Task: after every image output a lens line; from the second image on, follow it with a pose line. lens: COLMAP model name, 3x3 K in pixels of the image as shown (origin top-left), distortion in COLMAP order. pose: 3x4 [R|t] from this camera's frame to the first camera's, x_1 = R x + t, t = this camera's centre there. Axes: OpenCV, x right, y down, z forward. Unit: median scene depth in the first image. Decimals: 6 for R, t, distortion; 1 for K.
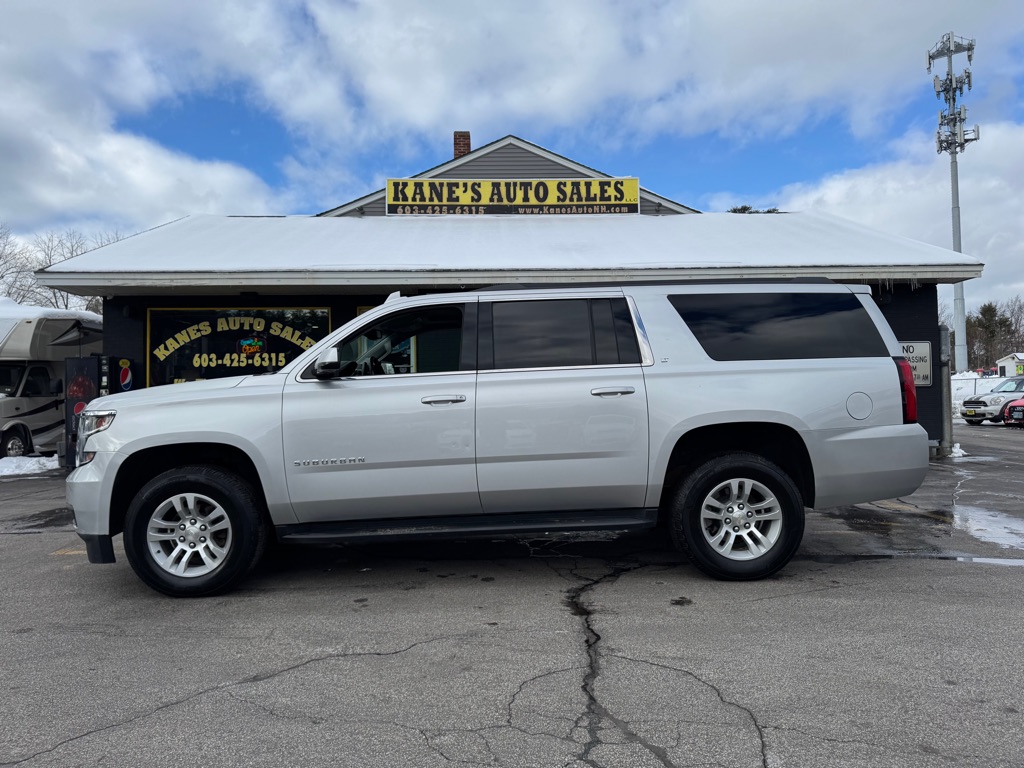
lens RADIAL K [[746.6, 0, 510.4], [0, 746.6, 385.6], [0, 0, 1]] dist [0.146550, -0.265342]
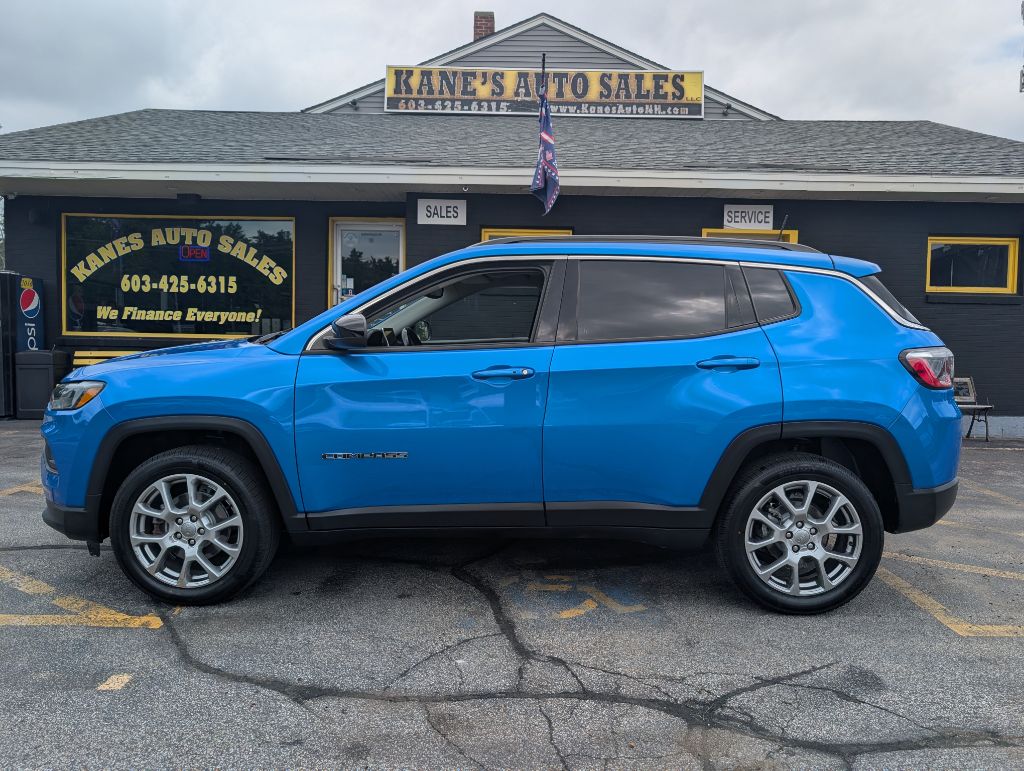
lens RADIAL K [[772.5, 0, 515.3], [0, 772.5, 387.1], [0, 0, 1]] dist [0.004868, -0.000767]
pose [[0.998954, 0.033053, -0.031591, 0.009326], [-0.030693, 0.996898, 0.072478, 0.002367], [0.033889, -0.071432, 0.996870, 0.164104]]
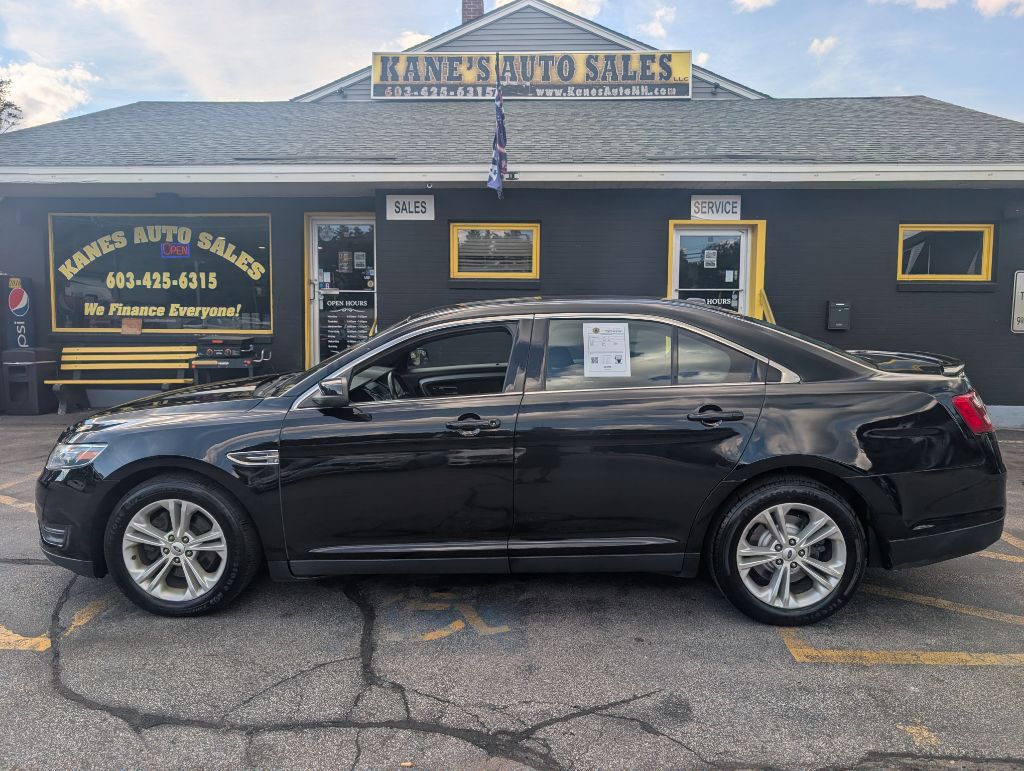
lens RADIAL K [[774.0, 0, 511.5], [0, 774.0, 380.4], [0, 0, 1]] dist [0.004684, -0.001892]
pose [[0.997158, 0.025361, -0.070943, 0.050165], [-0.017923, 0.994459, 0.103583, -0.015296], [0.073177, -0.102017, 0.992087, 0.158972]]
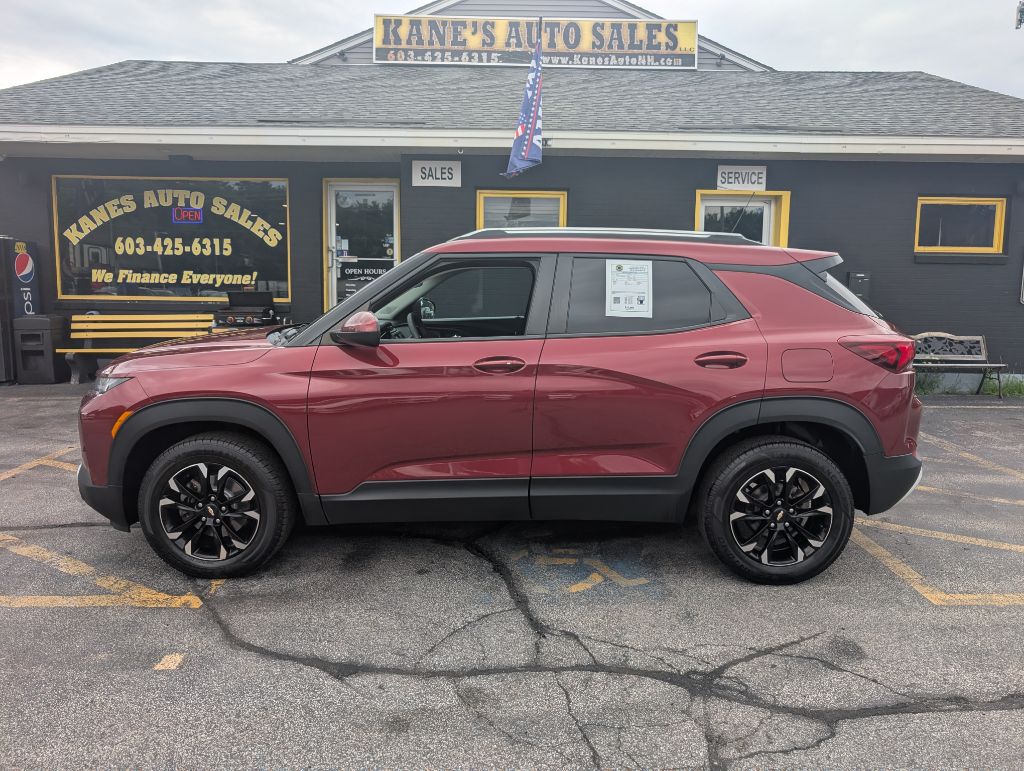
lens RADIAL K [[775.8, 0, 516.6], [0, 775.8, 385.9], [0, 0, 1]] dist [-0.002522, 0.006355]
pose [[0.999564, 0.026708, -0.012551, 0.003514], [-0.024667, 0.989643, 0.141418, -0.010271], [0.016198, -0.141046, 0.989870, 0.153411]]
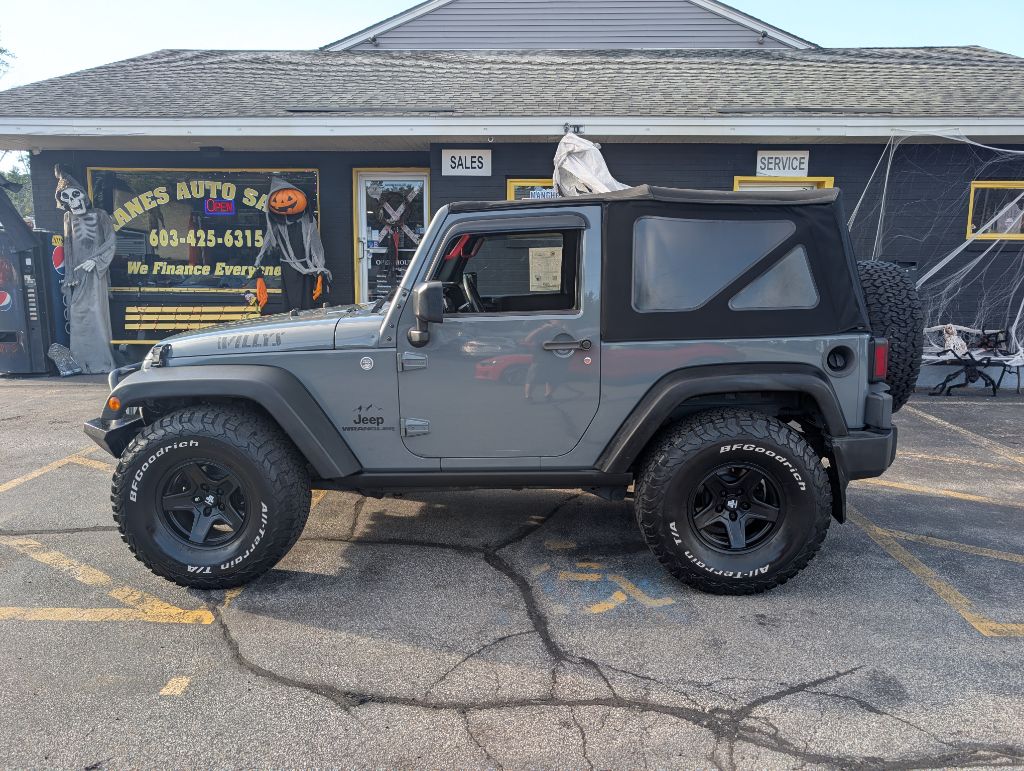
lens RADIAL K [[768.2, 0, 512.7], [0, 768.2, 396.3], [0, 0, 1]] dist [0.008575, -0.003276]
pose [[0.997471, 0.031509, -0.063702, 0.007194], [-0.019713, 0.983840, 0.177962, -0.015765], [0.068280, -0.176256, 0.981973, 0.165462]]
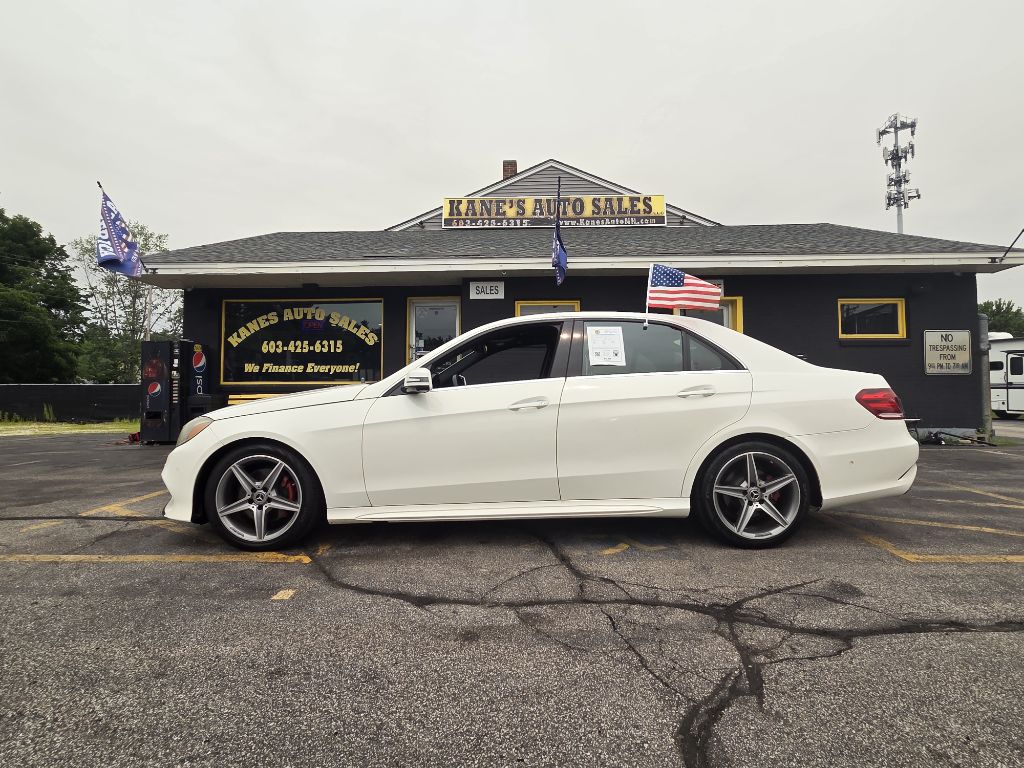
lens RADIAL K [[556.3, 0, 510.8], [0, 556.3, 375.7], [0, 0, 1]] dist [-0.001242, -0.000403]
pose [[0.997704, 0.008173, -0.067232, -0.001754], [-0.009711, 0.999698, -0.022581, 0.017435], [0.067027, 0.023182, 0.997482, 0.163997]]
